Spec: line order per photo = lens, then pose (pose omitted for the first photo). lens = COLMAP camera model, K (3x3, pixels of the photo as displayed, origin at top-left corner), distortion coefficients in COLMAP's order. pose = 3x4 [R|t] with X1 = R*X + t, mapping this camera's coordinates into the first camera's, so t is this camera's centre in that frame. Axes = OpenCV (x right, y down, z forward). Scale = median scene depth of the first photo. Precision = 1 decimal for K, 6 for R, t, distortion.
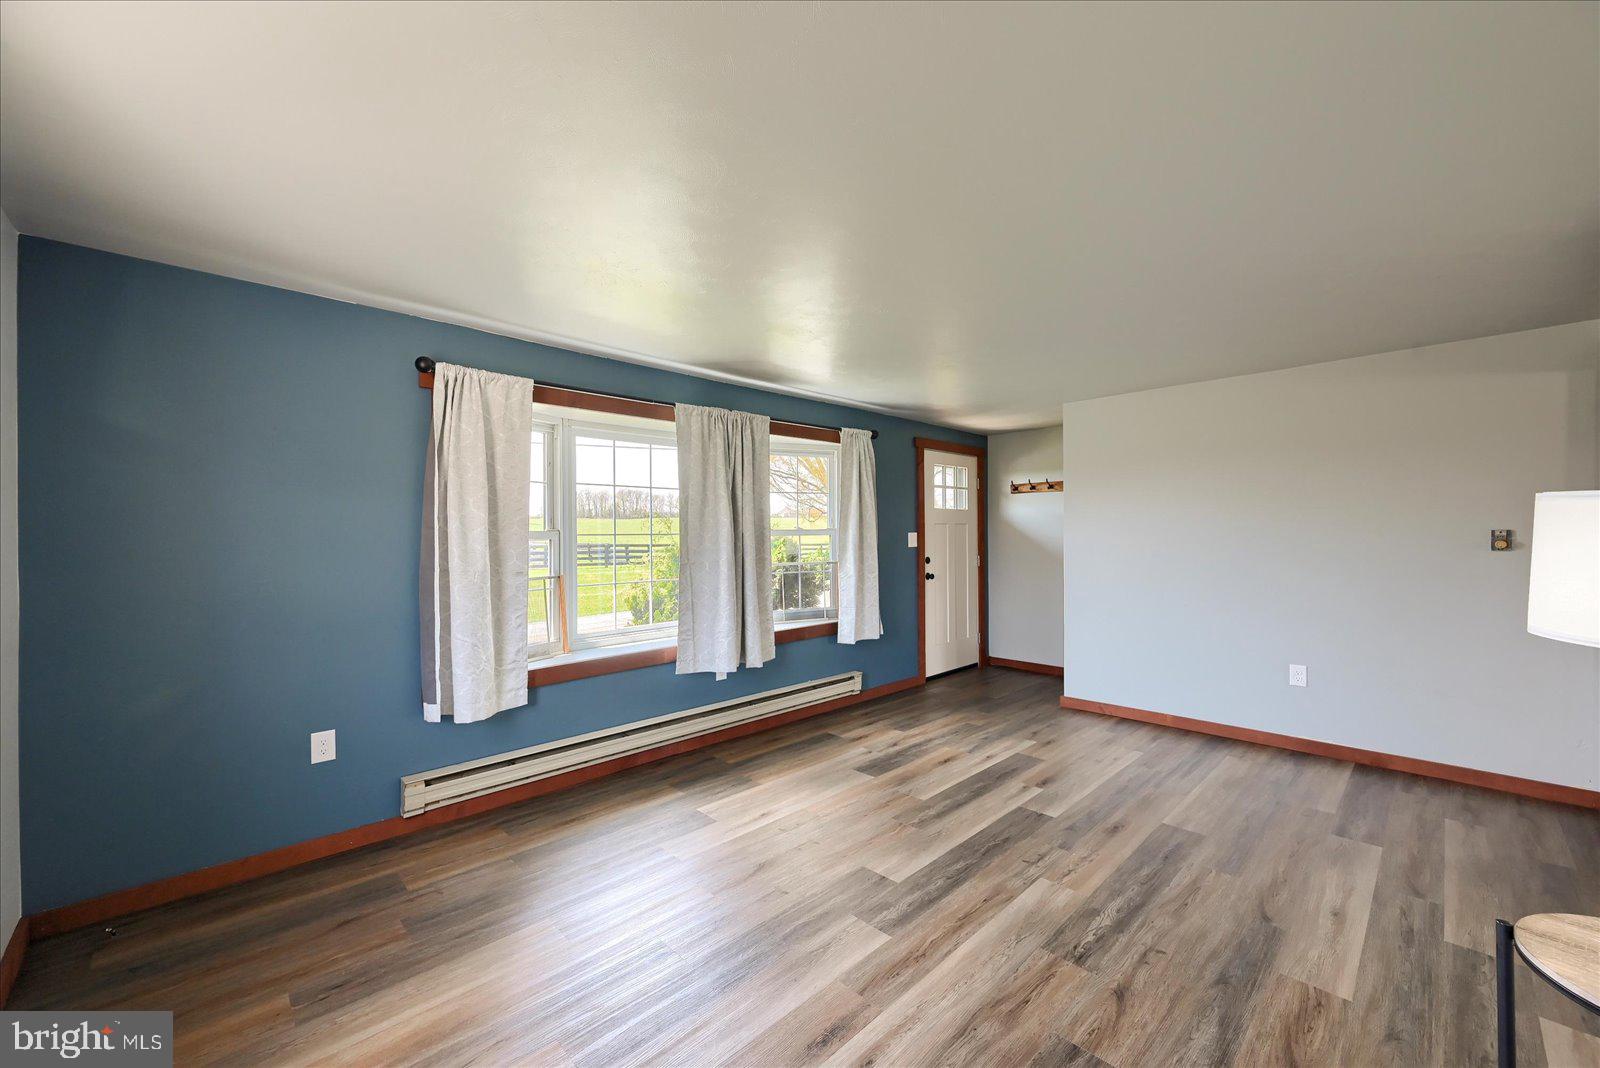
lens RADIAL K [[694.2, 0, 796.9], [0, 694.2, 522.5], [0, 0, 1]] dist [-0.001267, -0.000057]
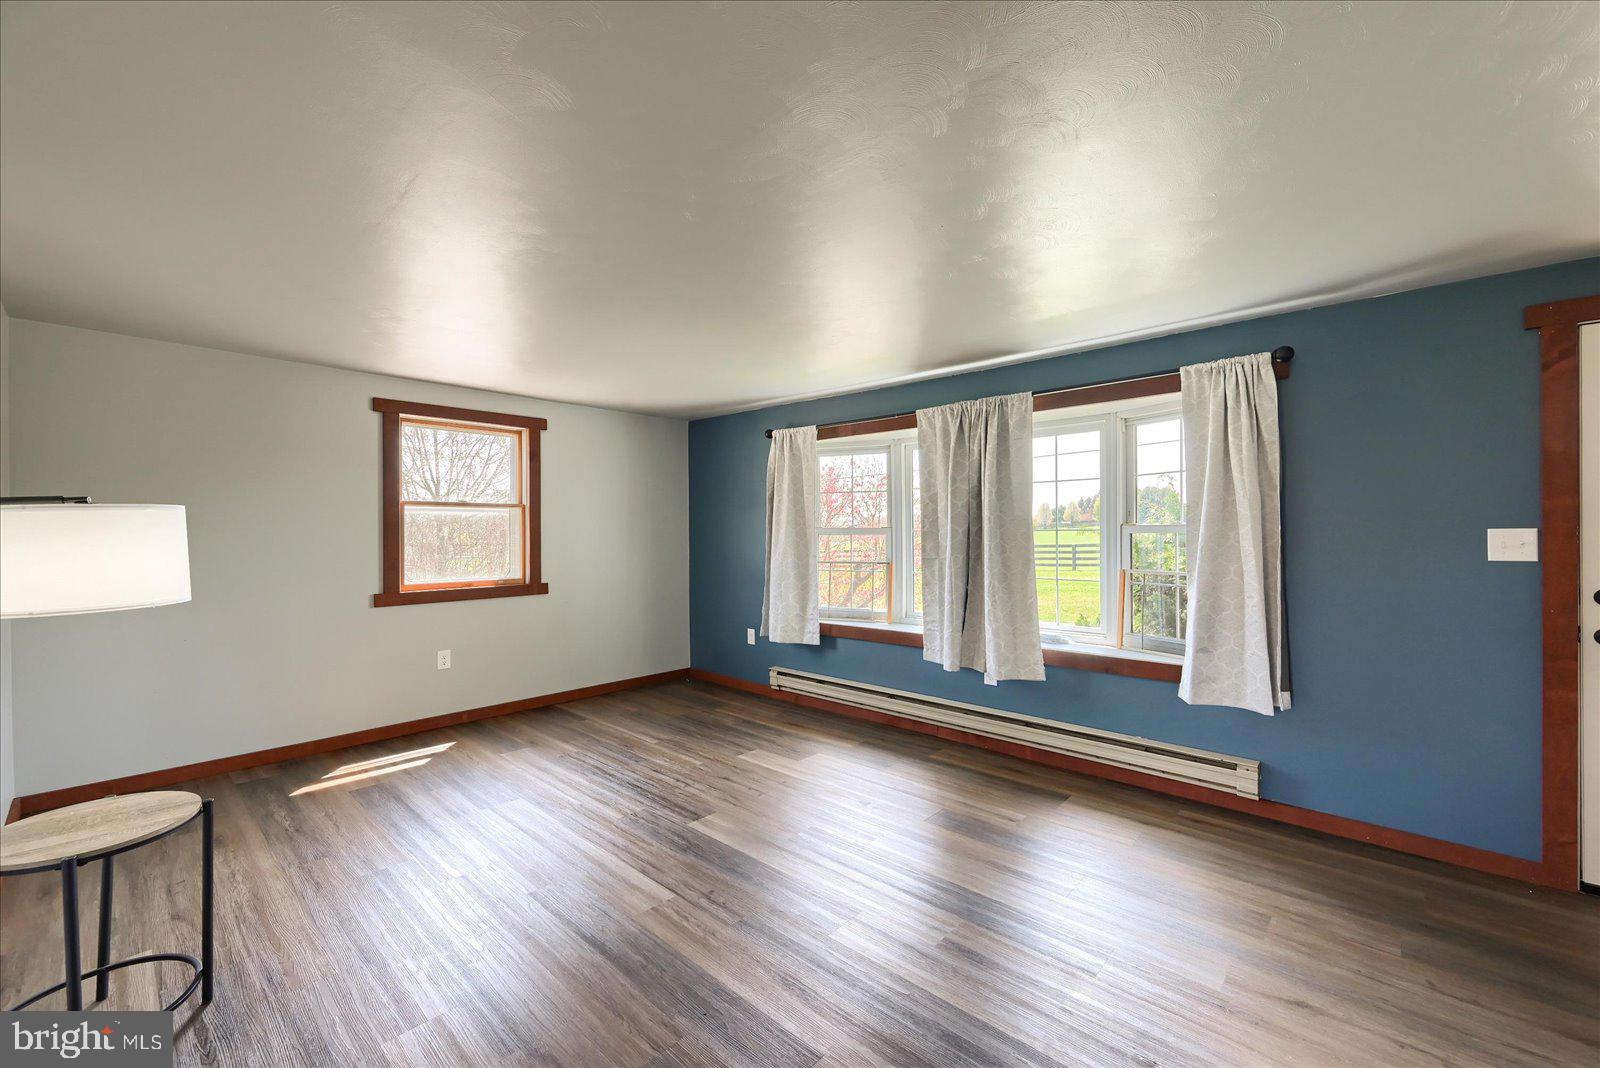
lens RADIAL K [[630.7, 0, 773.9], [0, 630.7, 532.9], [0, 0, 1]] dist [0.002437, -0.001058]
pose [[0.006114, 0.007084, -0.999956, 0.769669], [0.017217, 0.999826, 0.007188, 0.008537], [0.999833, -0.017260, 0.005991, 0.723309]]
